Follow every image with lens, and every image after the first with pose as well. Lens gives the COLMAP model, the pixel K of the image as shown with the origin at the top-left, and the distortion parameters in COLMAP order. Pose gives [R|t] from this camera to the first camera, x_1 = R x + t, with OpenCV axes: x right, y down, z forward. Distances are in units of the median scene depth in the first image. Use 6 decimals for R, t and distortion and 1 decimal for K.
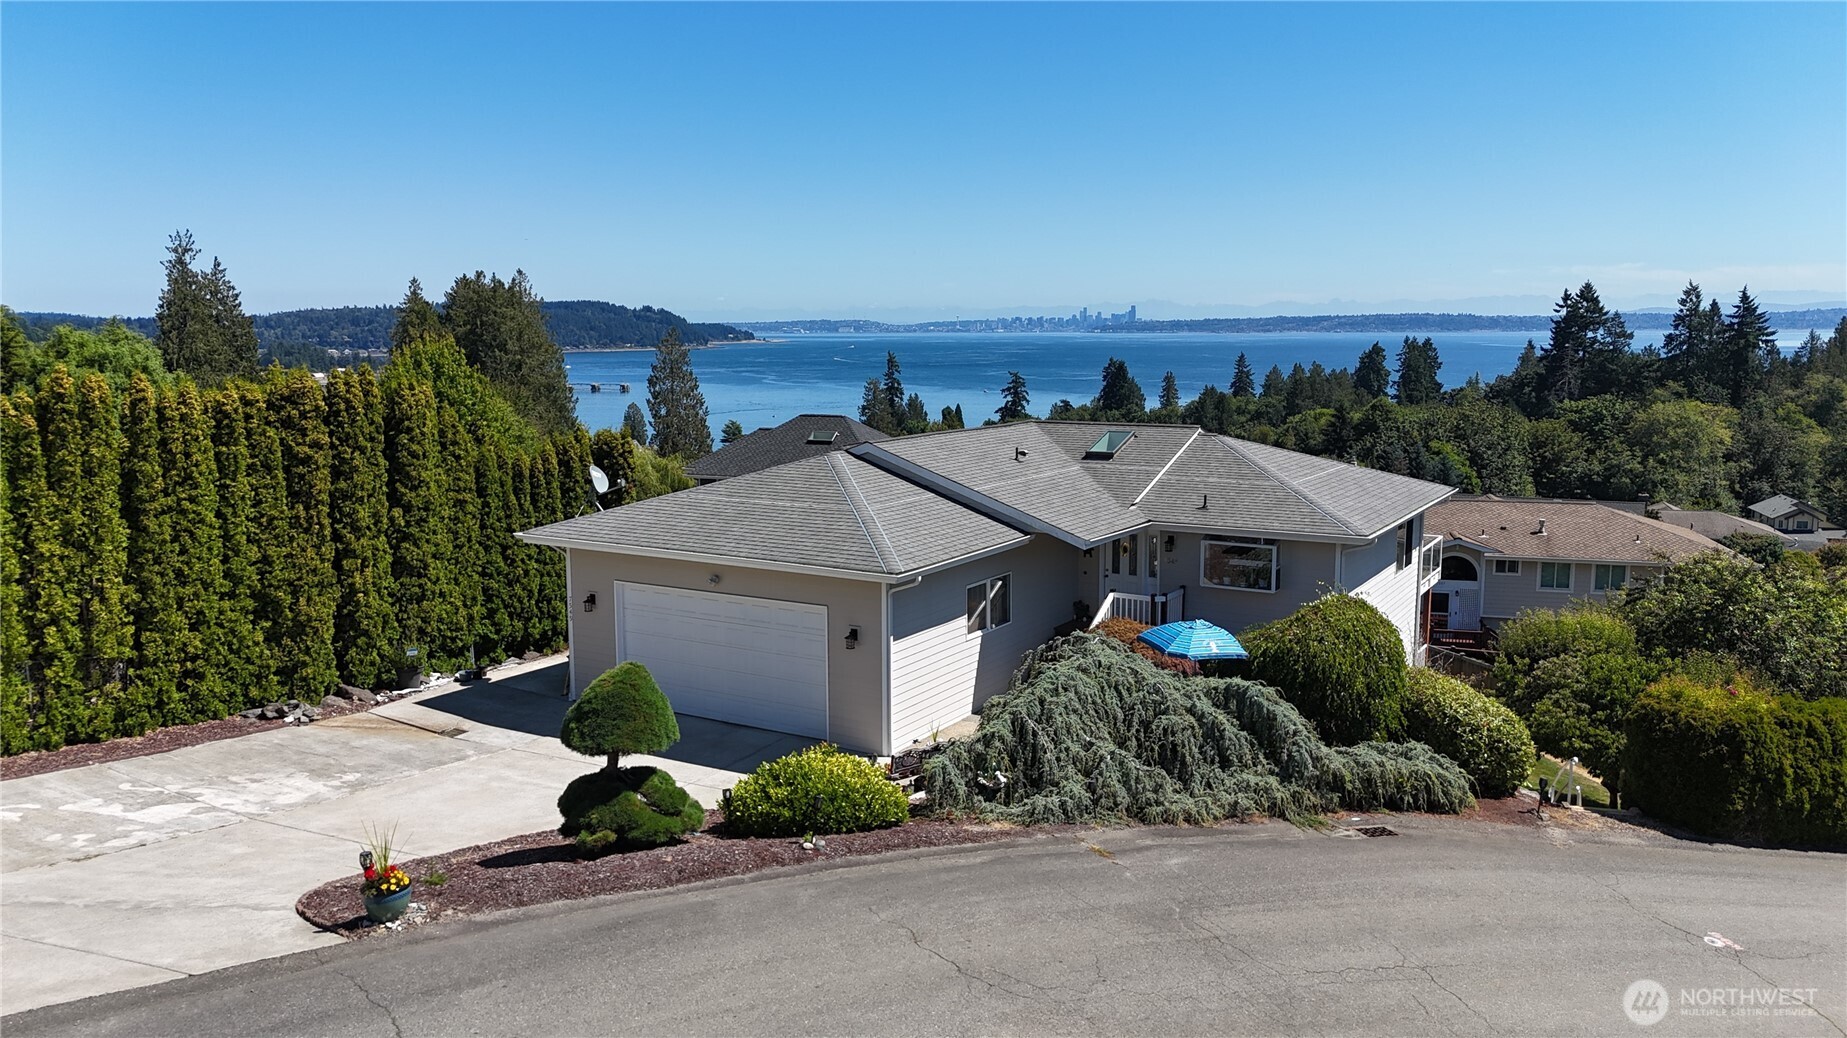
lens RADIAL K [[1354.0, 0, 922.0], [0, 1354.0, 520.3], [0, 0, 1]] dist [0.062037, -0.061797]
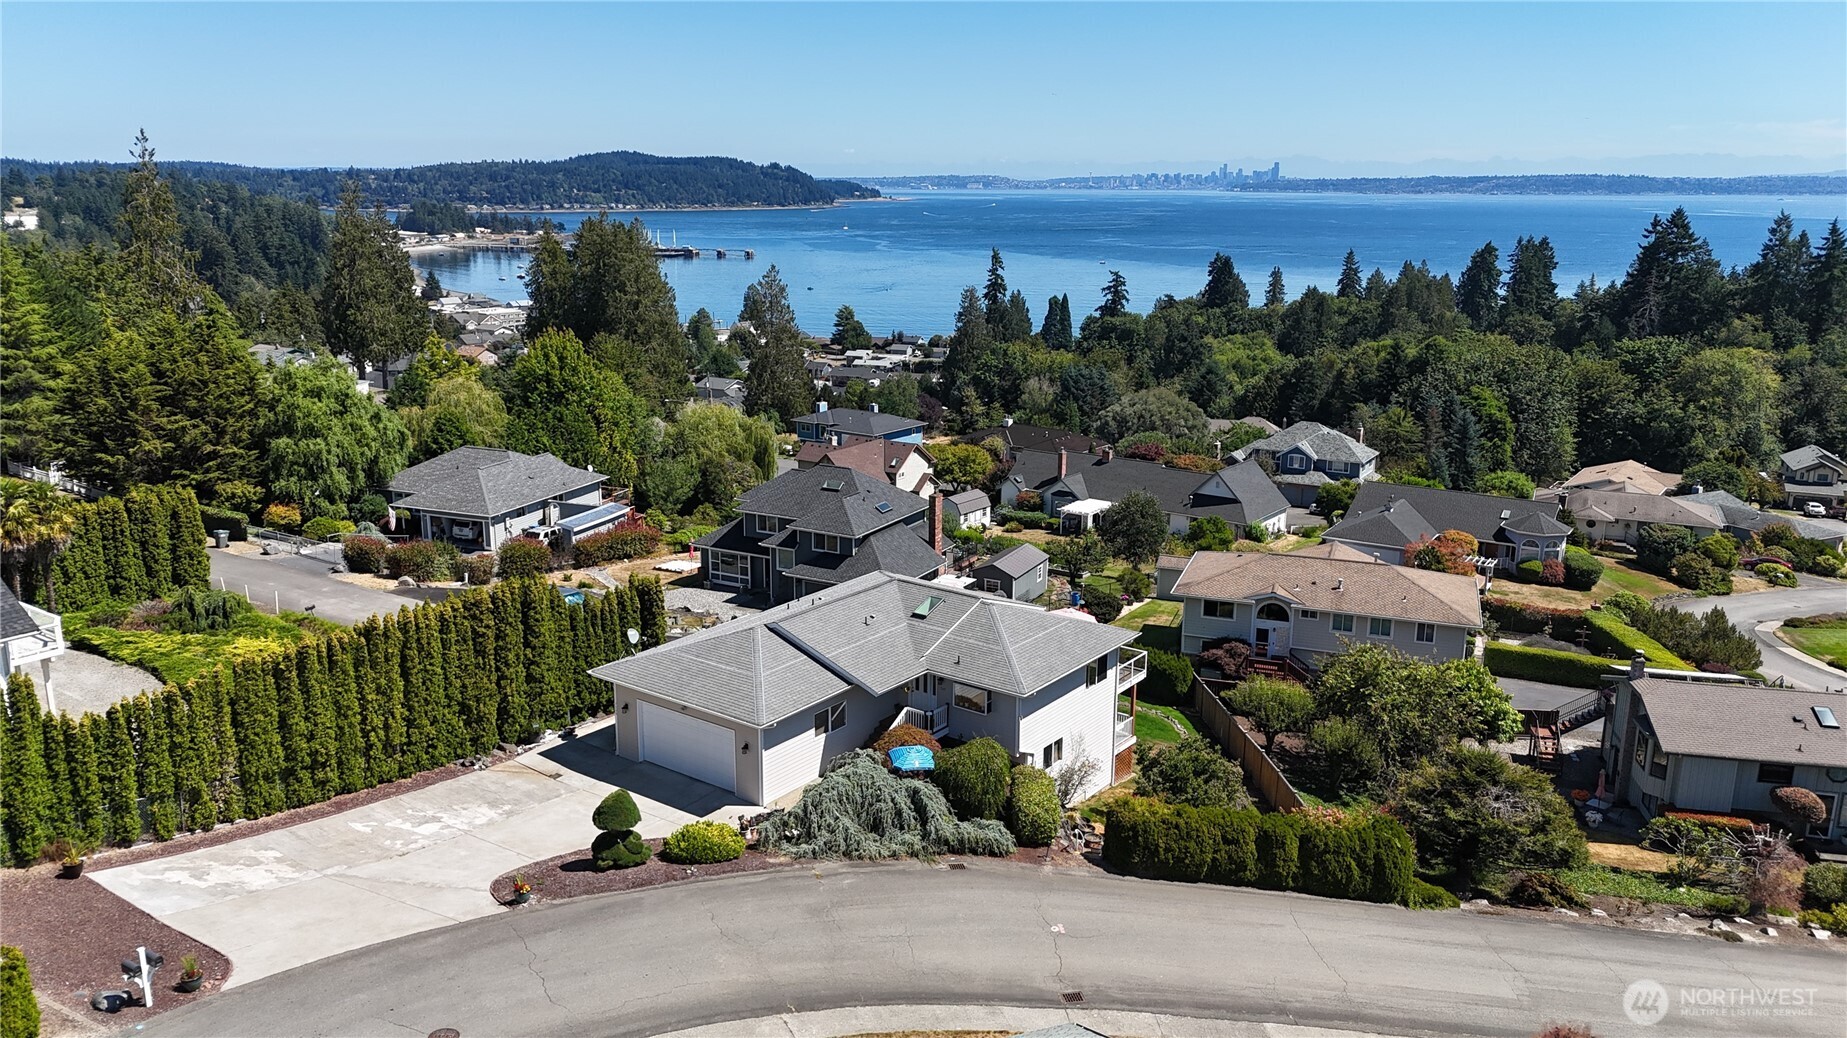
lens RADIAL K [[1354.0, 0, 918.4], [0, 1354.0, 532.0], [0, 0, 1]] dist [0.062037, -0.061797]
pose [[0.995308, 0.033627, -0.090725, 0.025772], [-0.023406, 0.993493, 0.111459, -0.031751], [0.093882, -0.108813, 0.989619, -0.064371]]
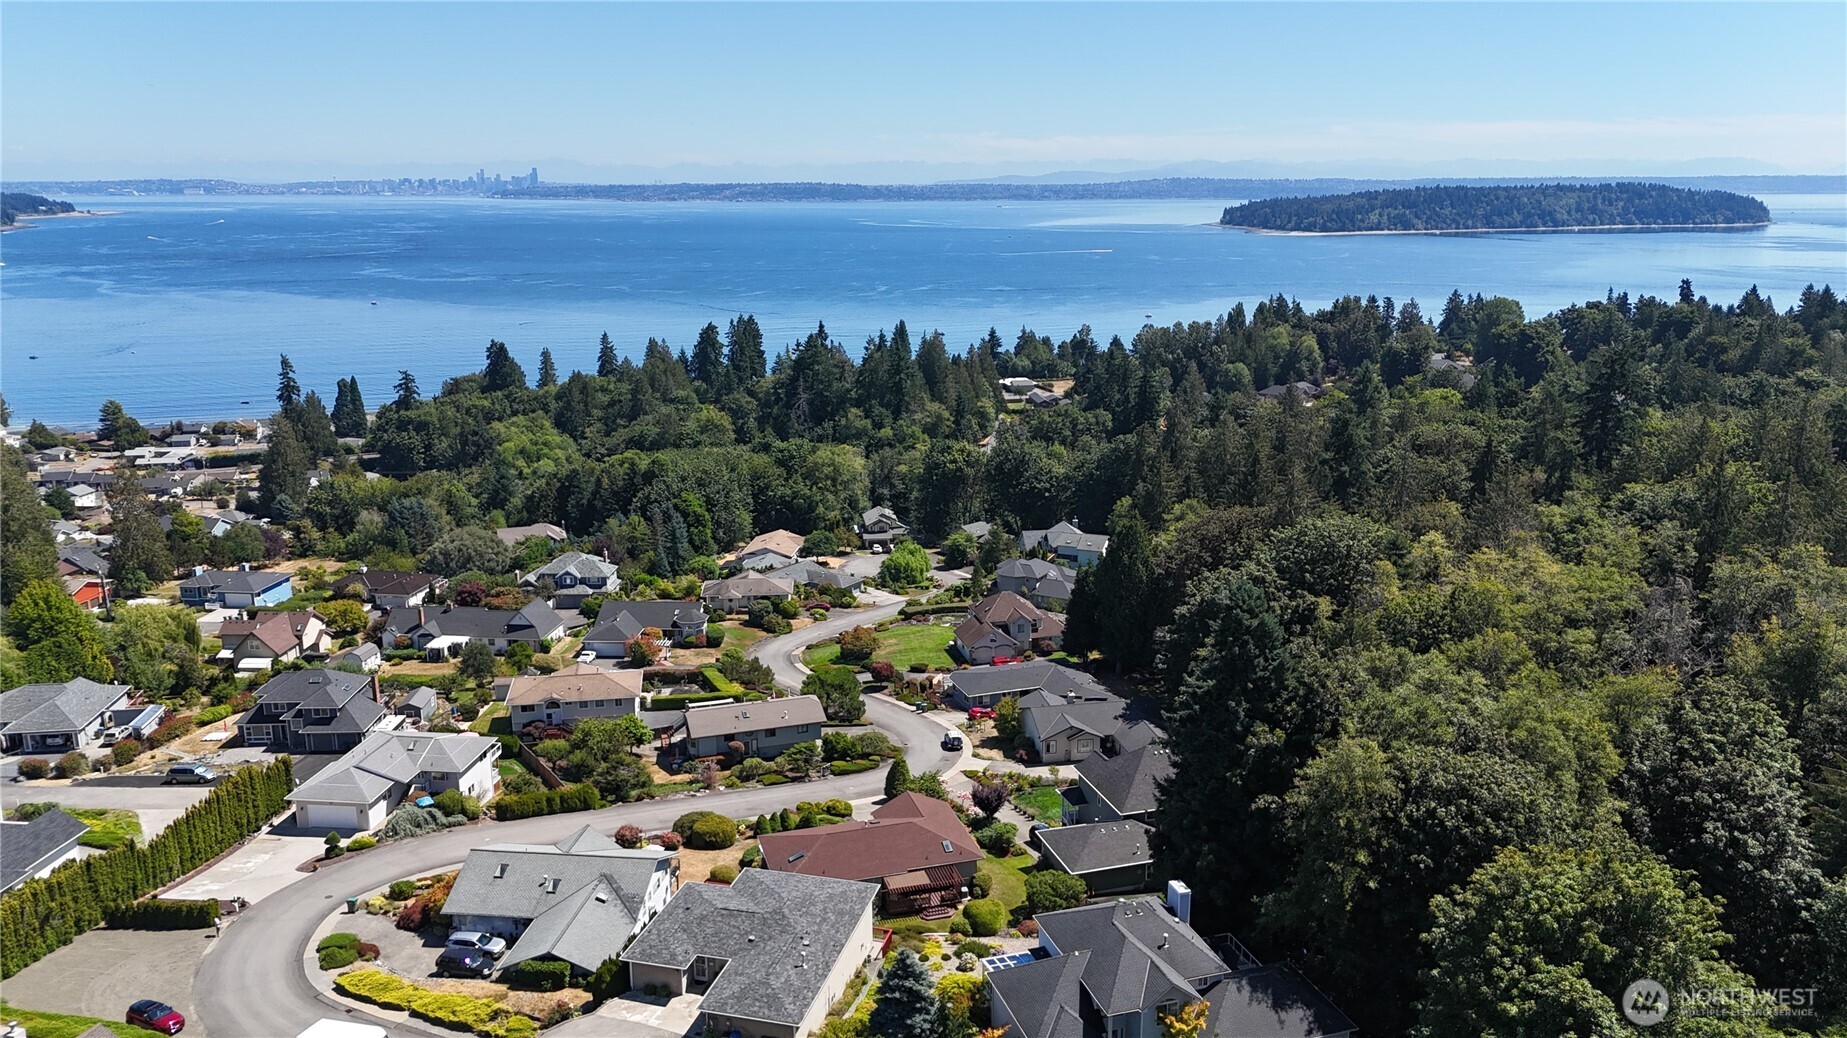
lens RADIAL K [[1354.0, 0, 932.3], [0, 1354.0, 526.4], [0, 0, 1]] dist [0.062037, -0.061797]
pose [[0.910473, -0.099775, 0.401352, -0.003678], [0.057477, 0.991571, 0.116114, -0.111729], [-0.409554, -0.082650, 0.908534, -0.349939]]
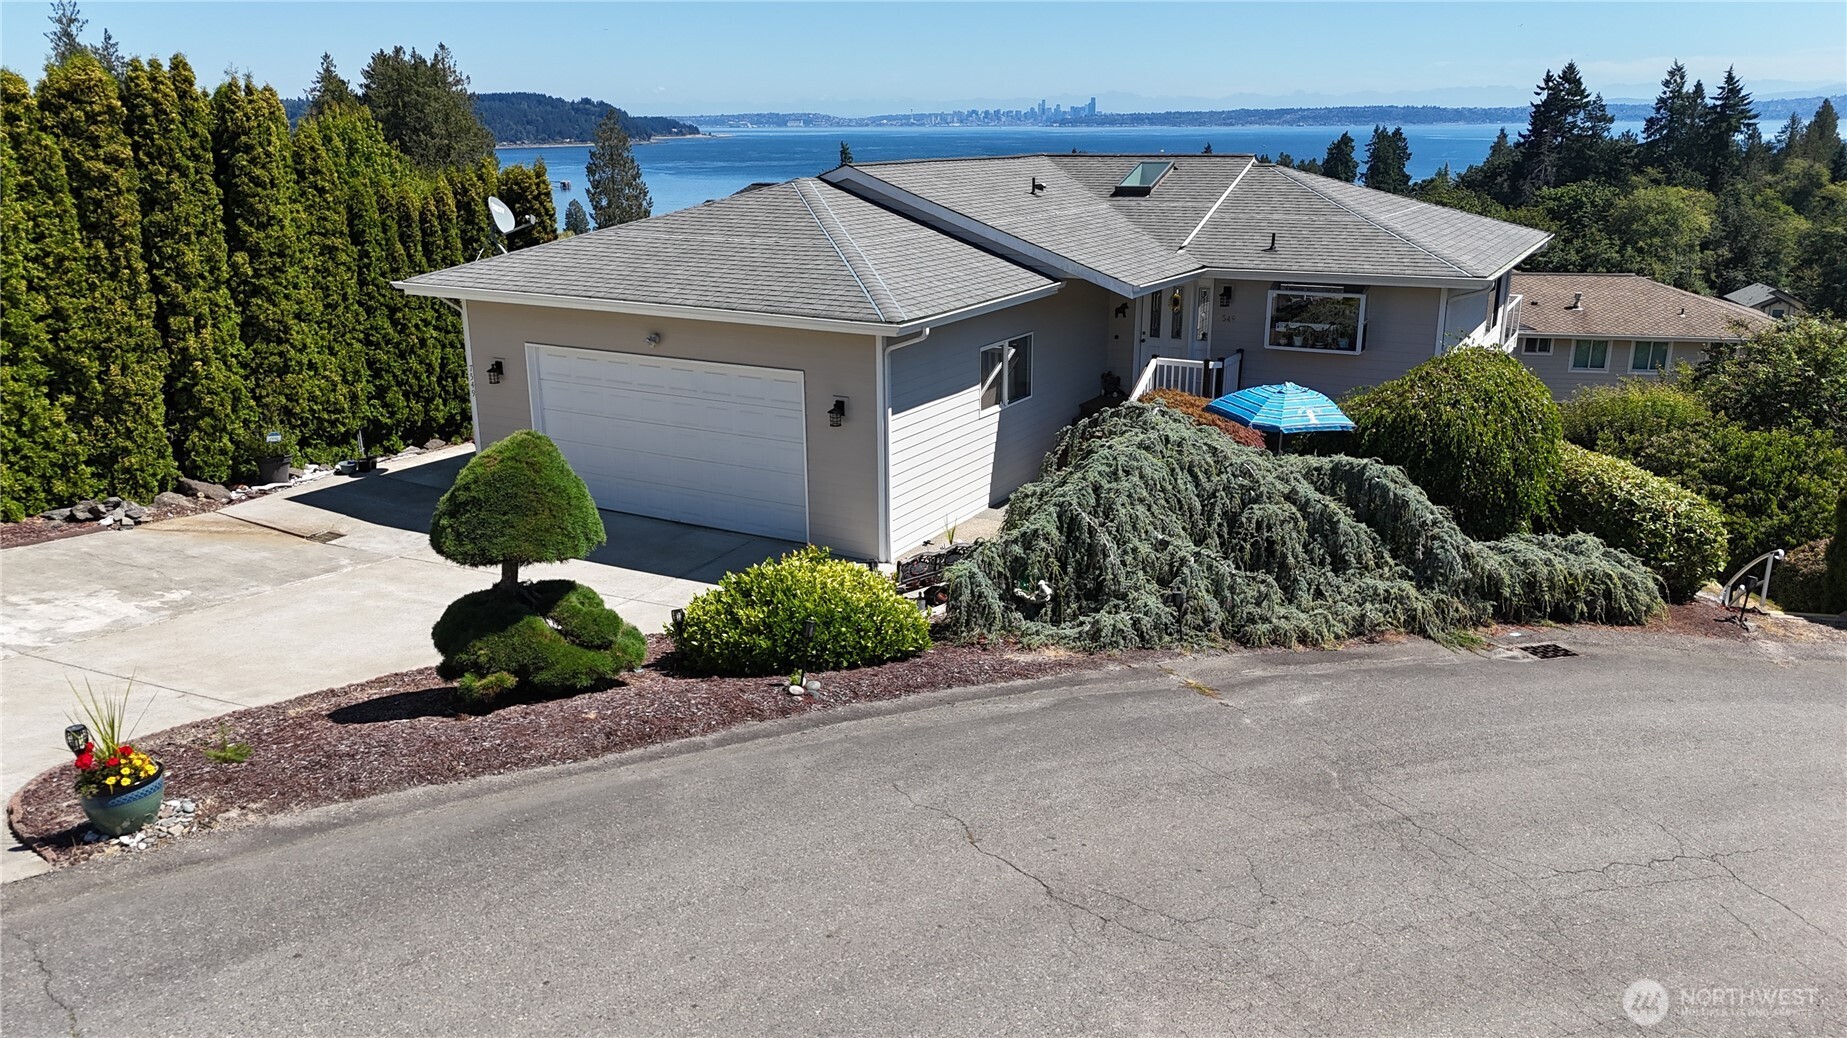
lens RADIAL K [[1354.0, 0, 922.6], [0, 1354.0, 521.8], [0, 0, 1]] dist [0.062037, -0.061797]
pose [[0.999420, -0.011289, 0.032115, -0.001966], [0.006544, 0.989529, 0.144183, 0.002645], [-0.033407, -0.143890, 0.989030, 0.015759]]
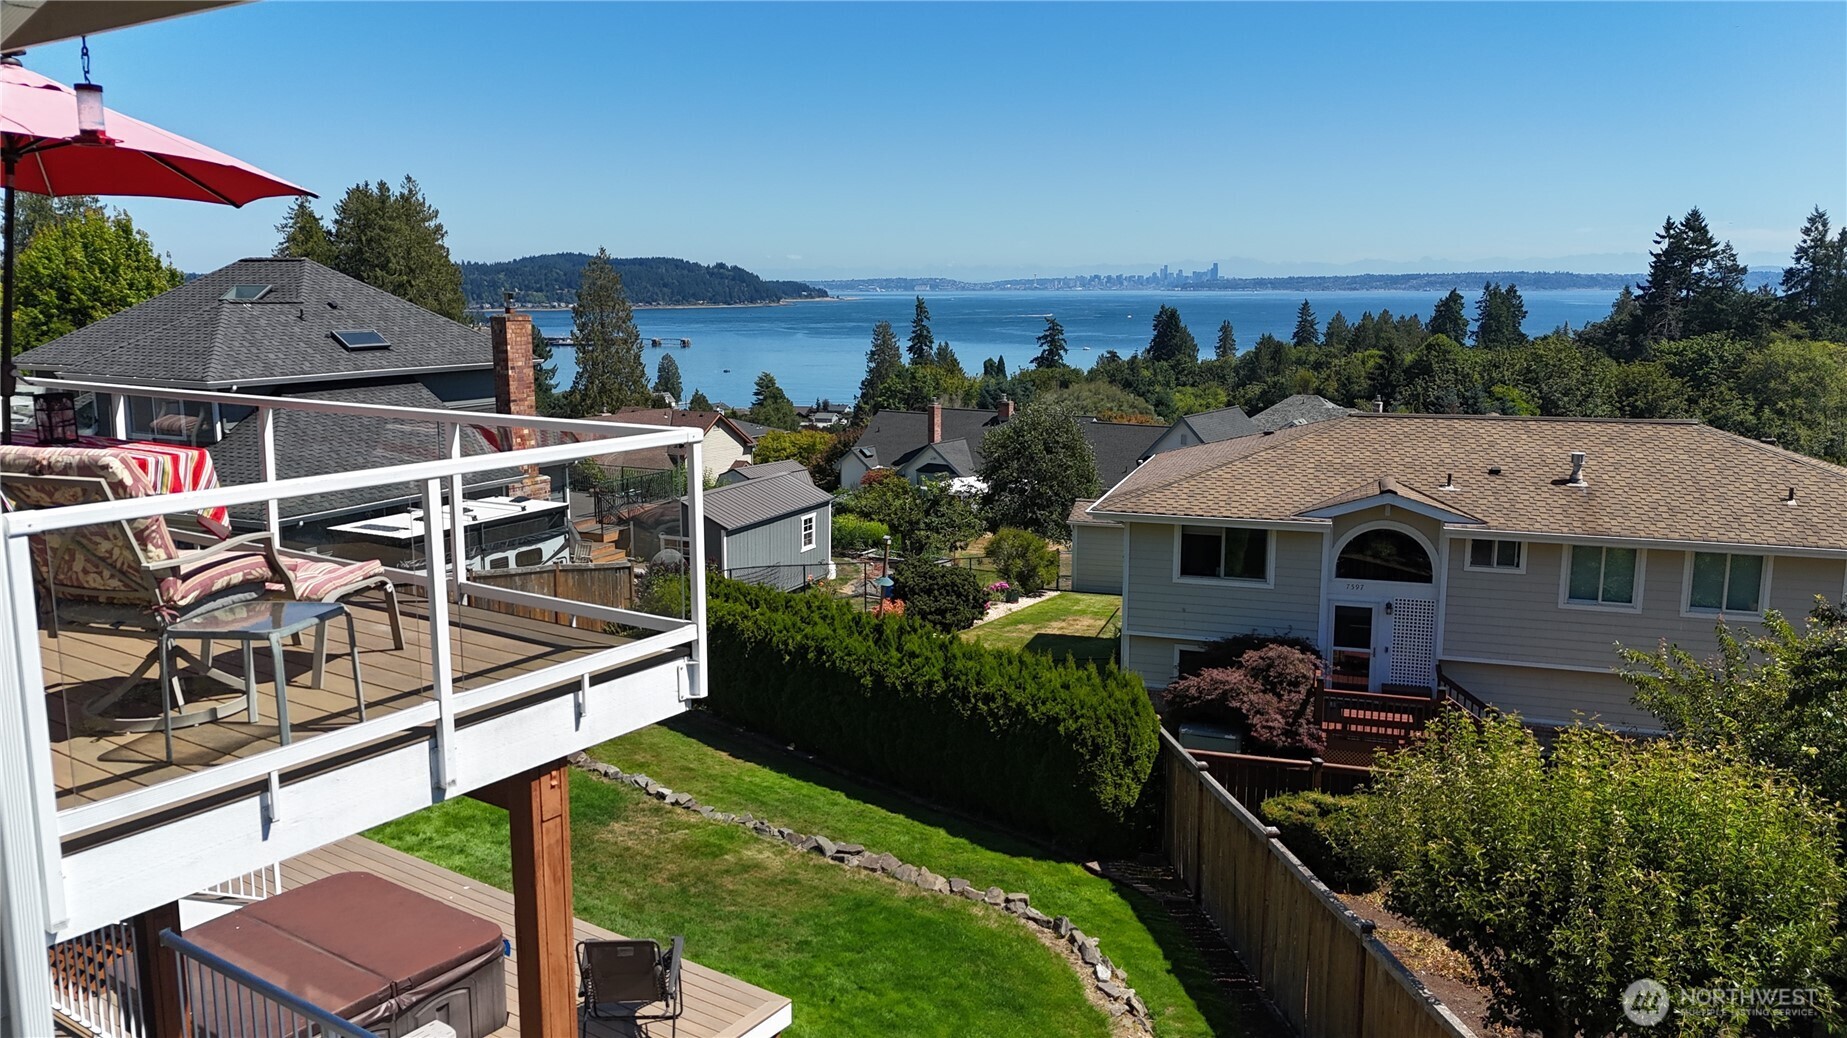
lens RADIAL K [[1354.0, 0, 920.8], [0, 1354.0, 521.7], [0, 0, 1]] dist [0.062037, -0.061797]
pose [[0.998331, 0.011935, -0.056507, 0.042725], [-0.010201, 0.999471, 0.030875, 0.001775], [0.056845, -0.030247, 0.997925, 0.086764]]
